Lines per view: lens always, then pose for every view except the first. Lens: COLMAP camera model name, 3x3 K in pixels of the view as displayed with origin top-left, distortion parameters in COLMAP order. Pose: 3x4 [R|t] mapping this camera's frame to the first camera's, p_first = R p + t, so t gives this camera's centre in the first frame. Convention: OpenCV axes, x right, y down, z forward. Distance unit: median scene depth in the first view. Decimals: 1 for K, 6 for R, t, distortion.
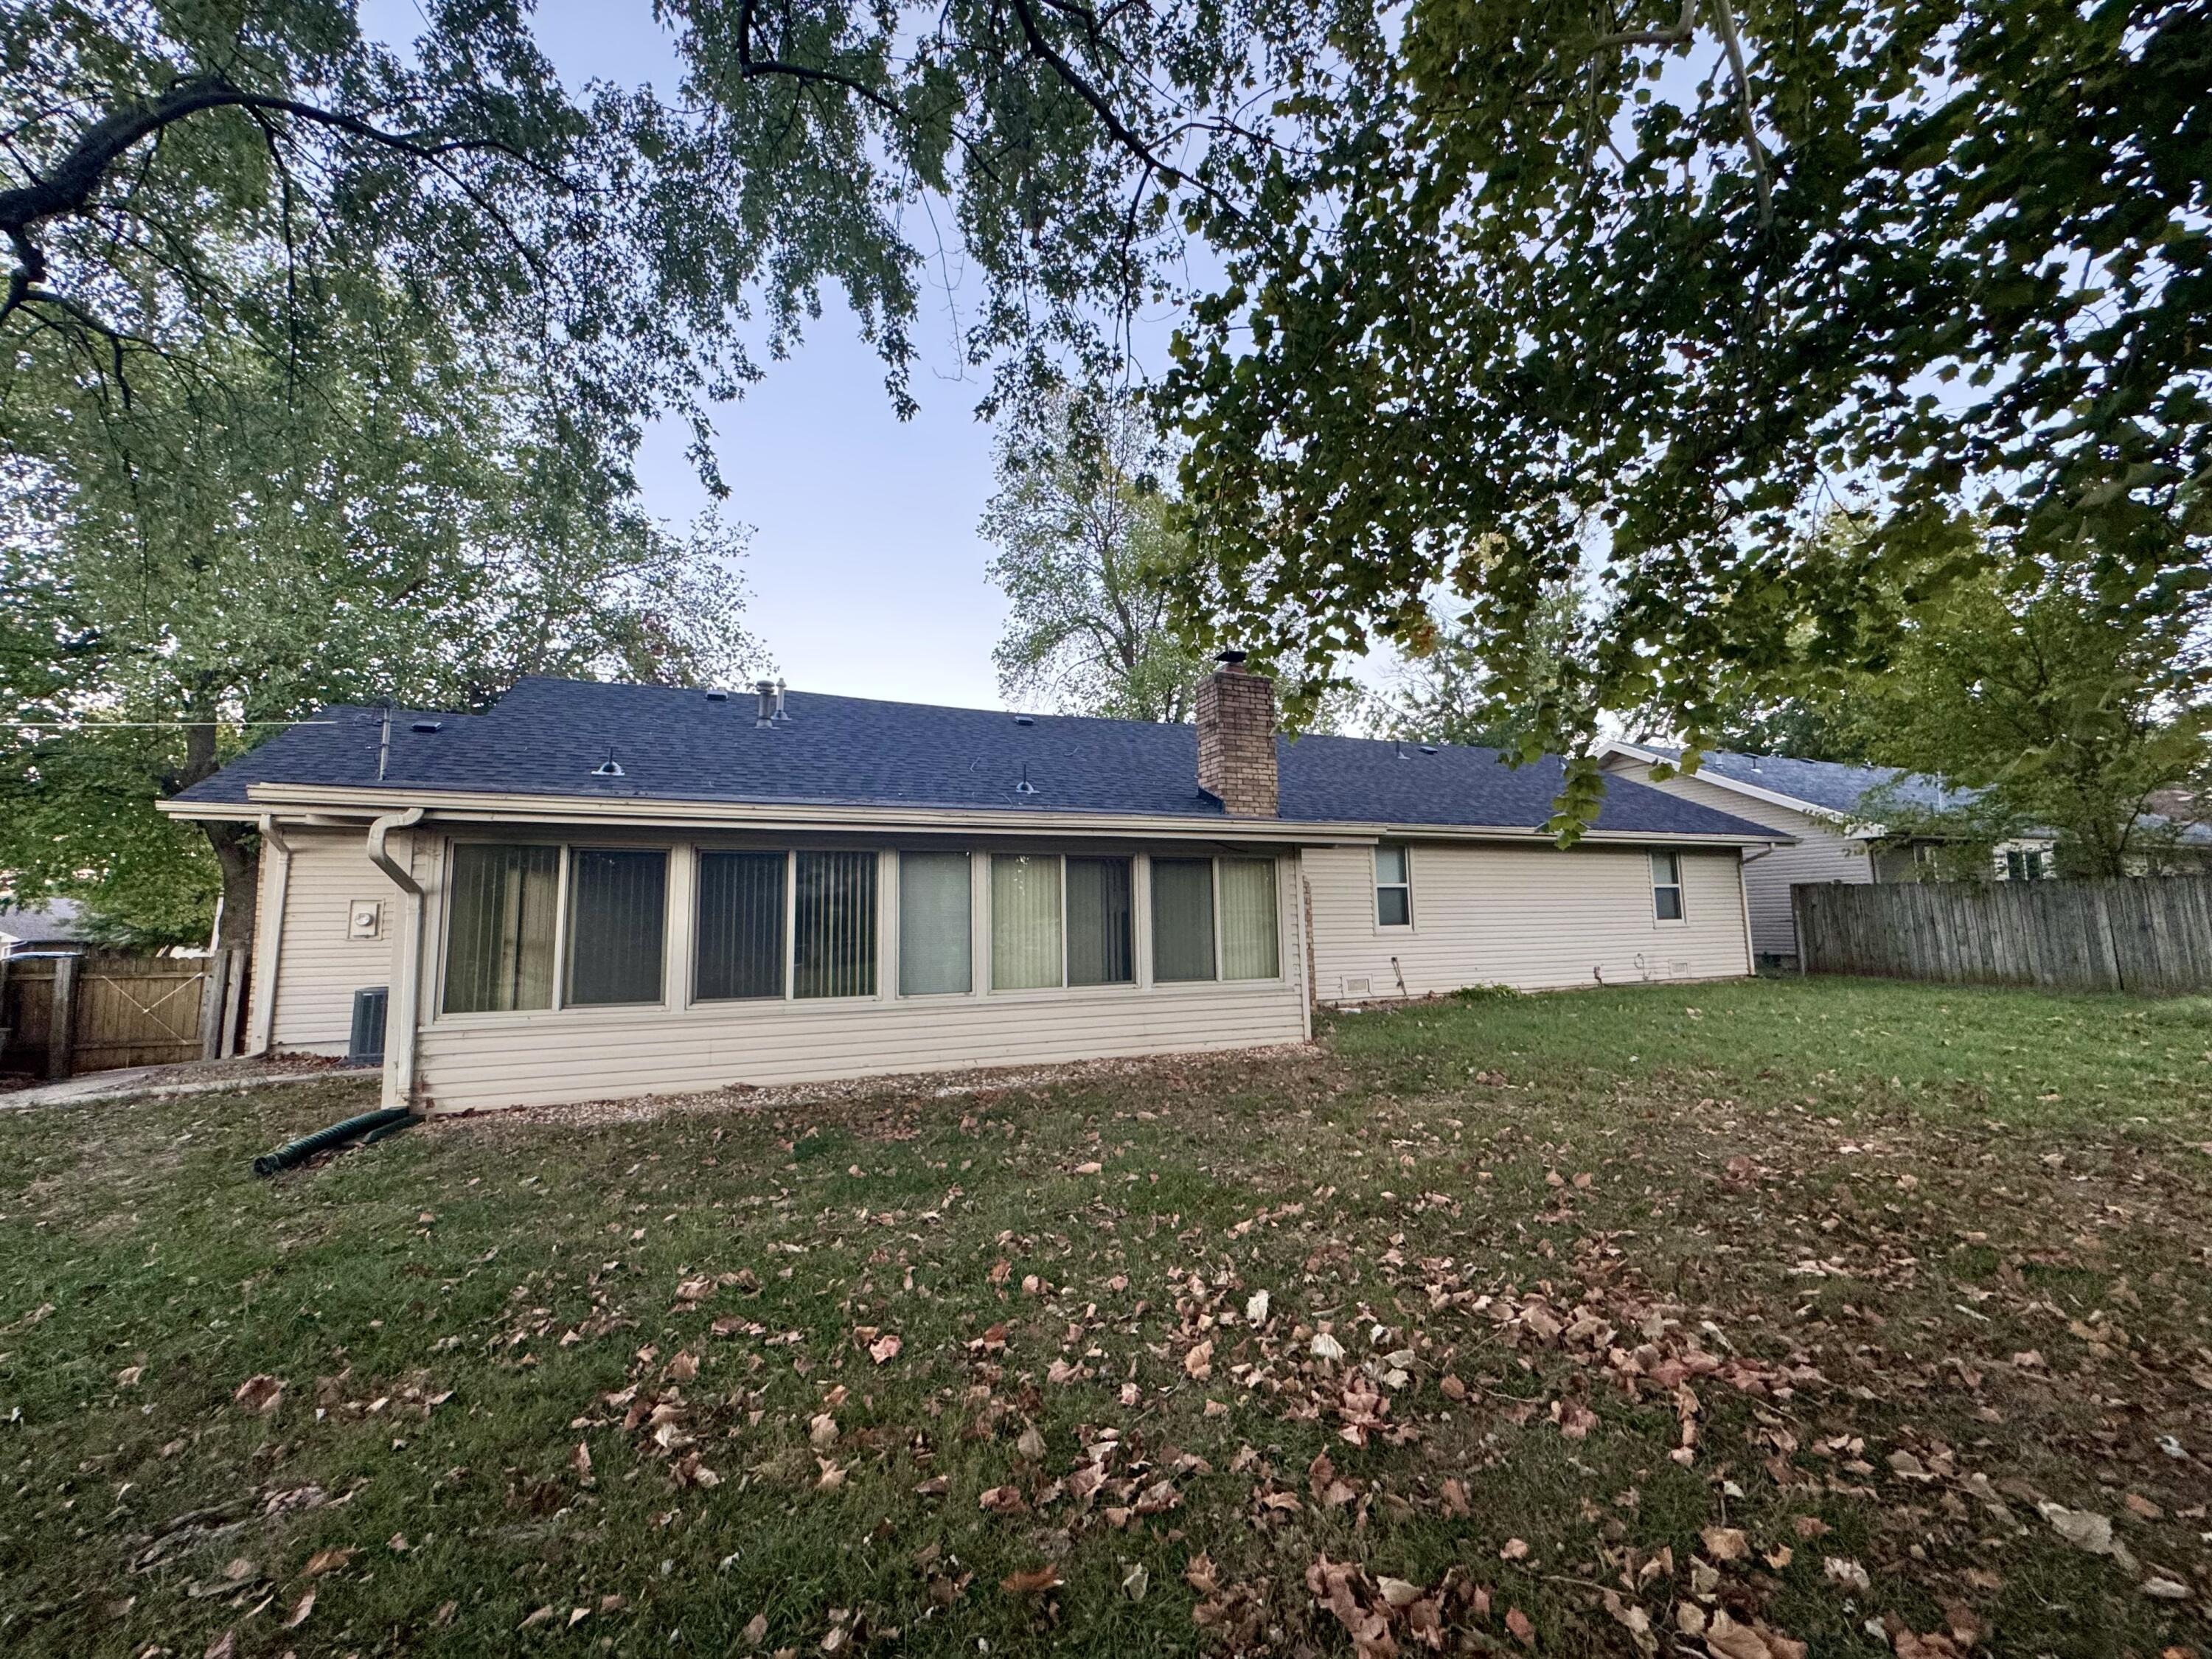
lens RADIAL K [[883.8, 0, 1106.1], [0, 883.8, 824.4], [0, 0, 1]] dist [-0.002054, -0.000556]
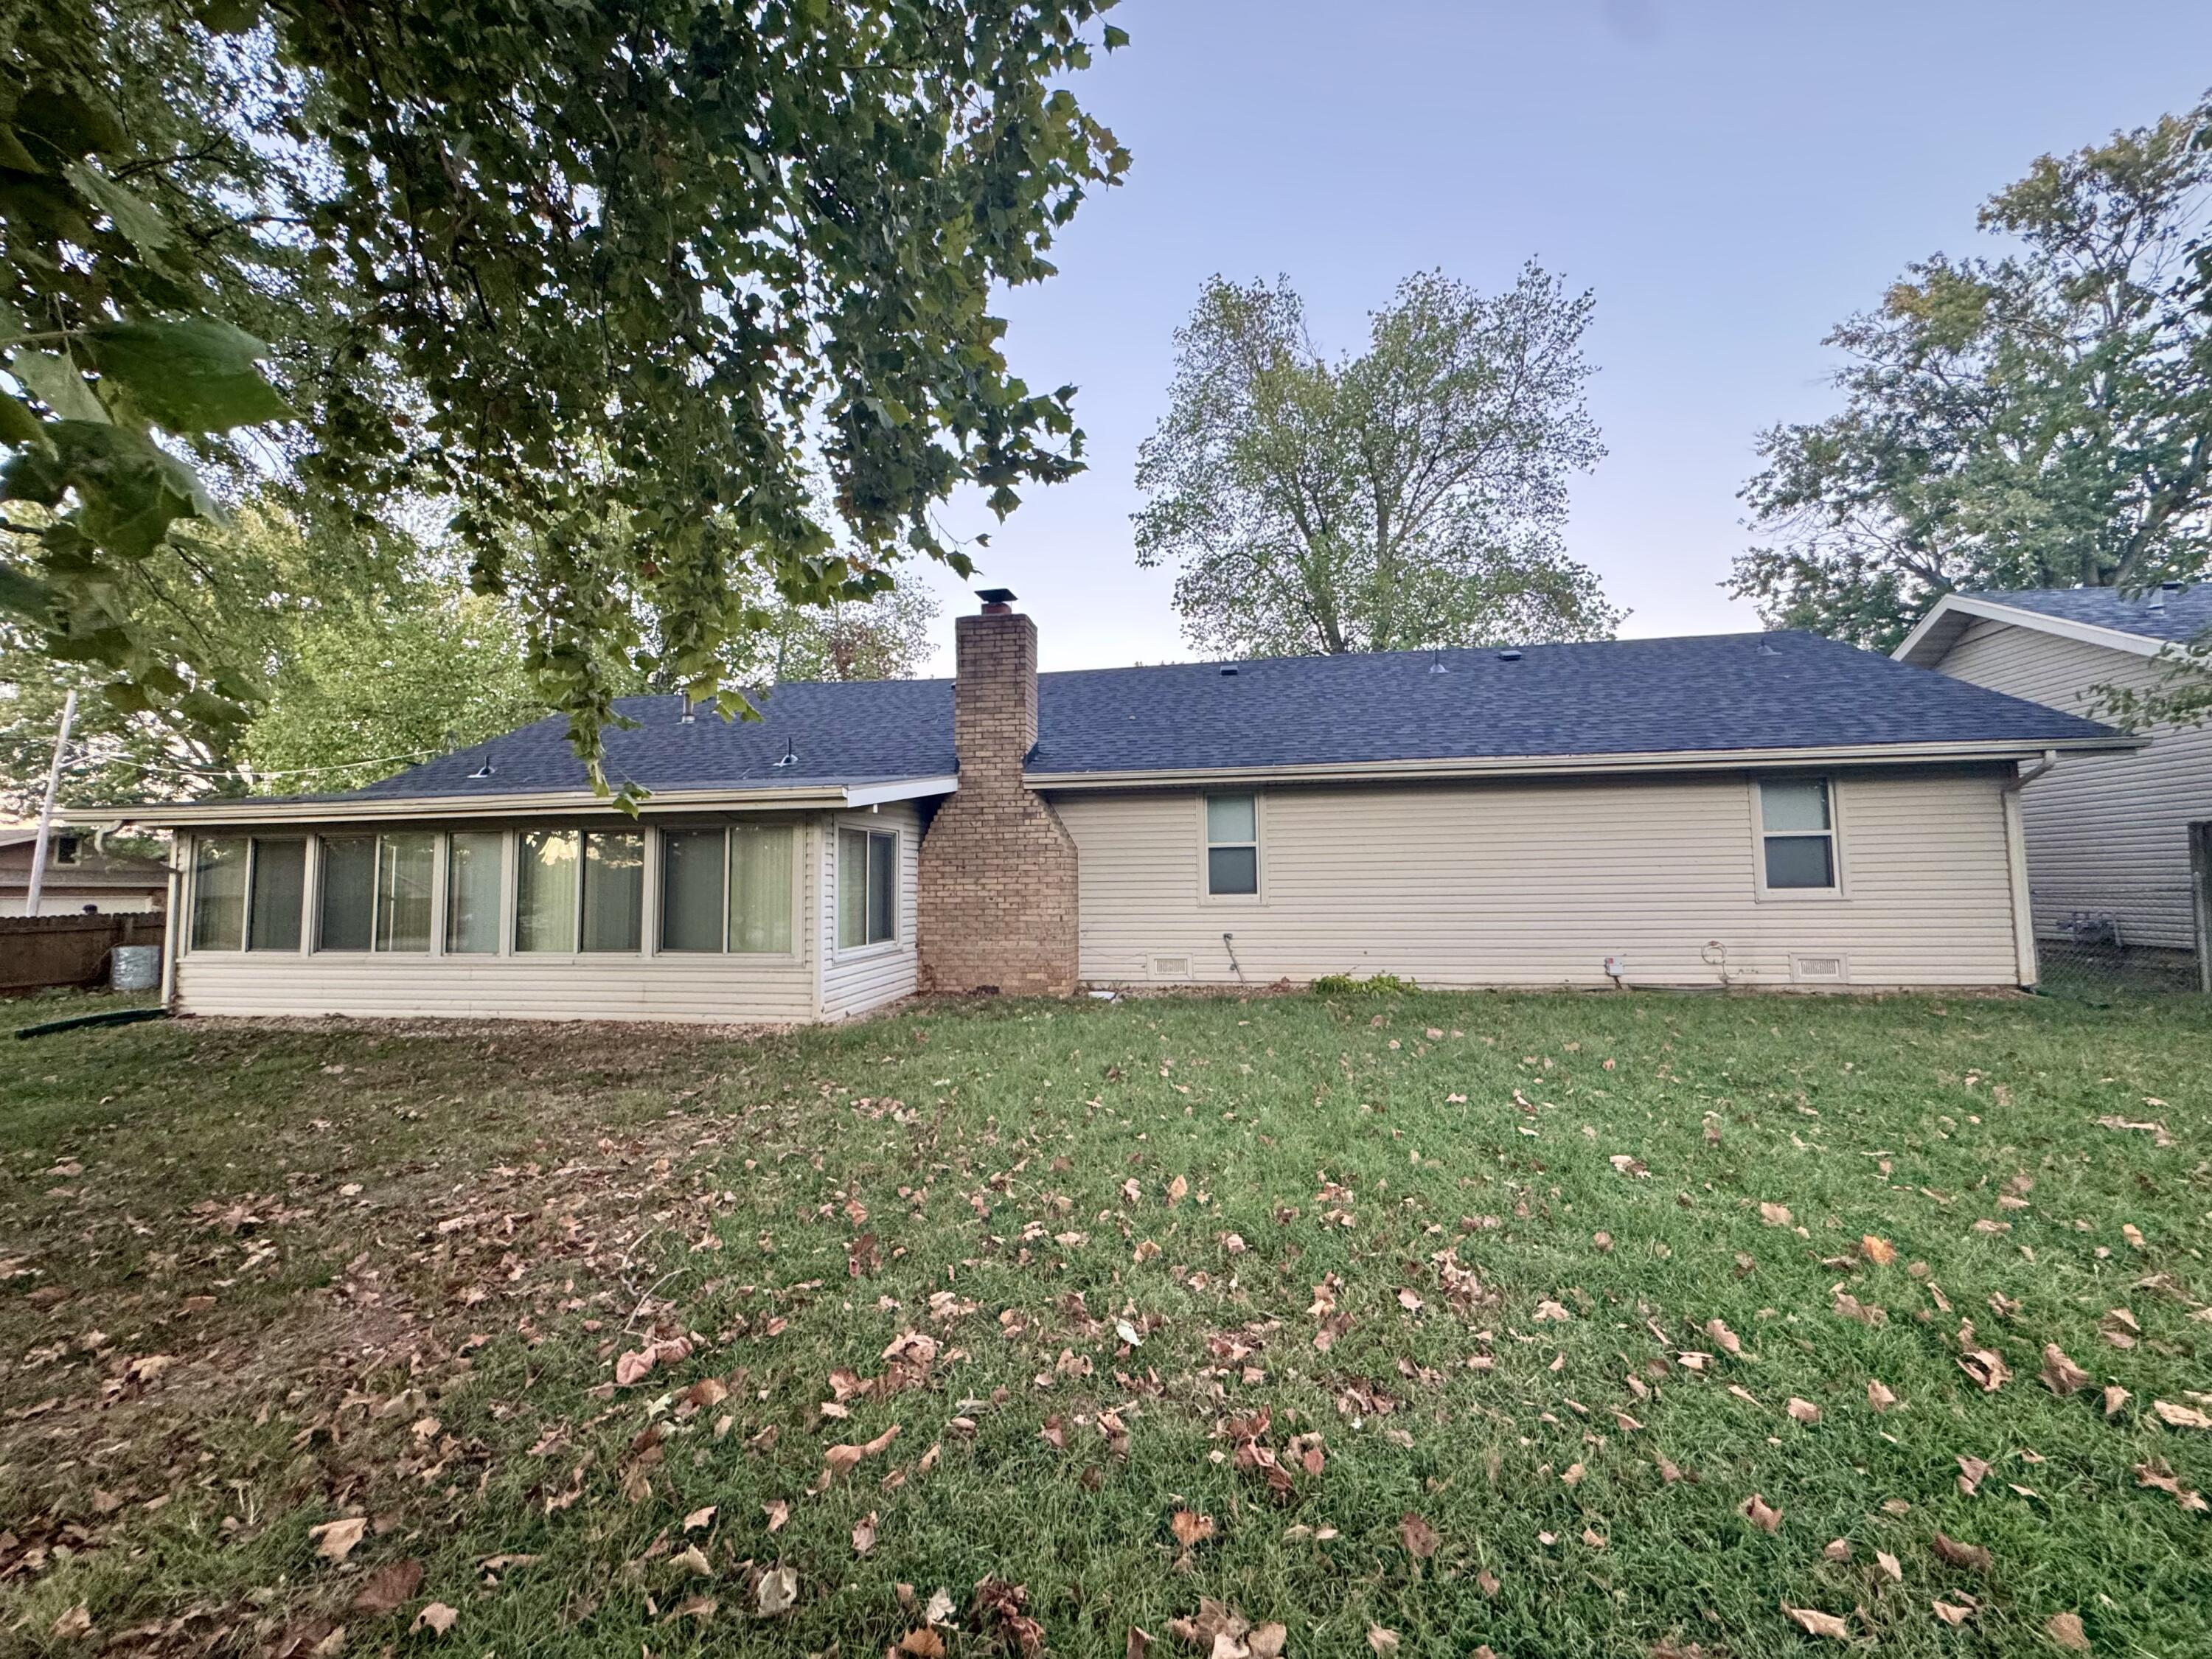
lens RADIAL K [[883.8, 0, 1106.1], [0, 883.8, 824.4], [0, 0, 1]] dist [-0.002054, -0.000556]
pose [[0.845499, -0.033806, -0.532906, 0.706968], [0.058287, 0.997873, 0.029174, 0.022099], [0.530786, -0.055728, 0.845672, 0.282074]]
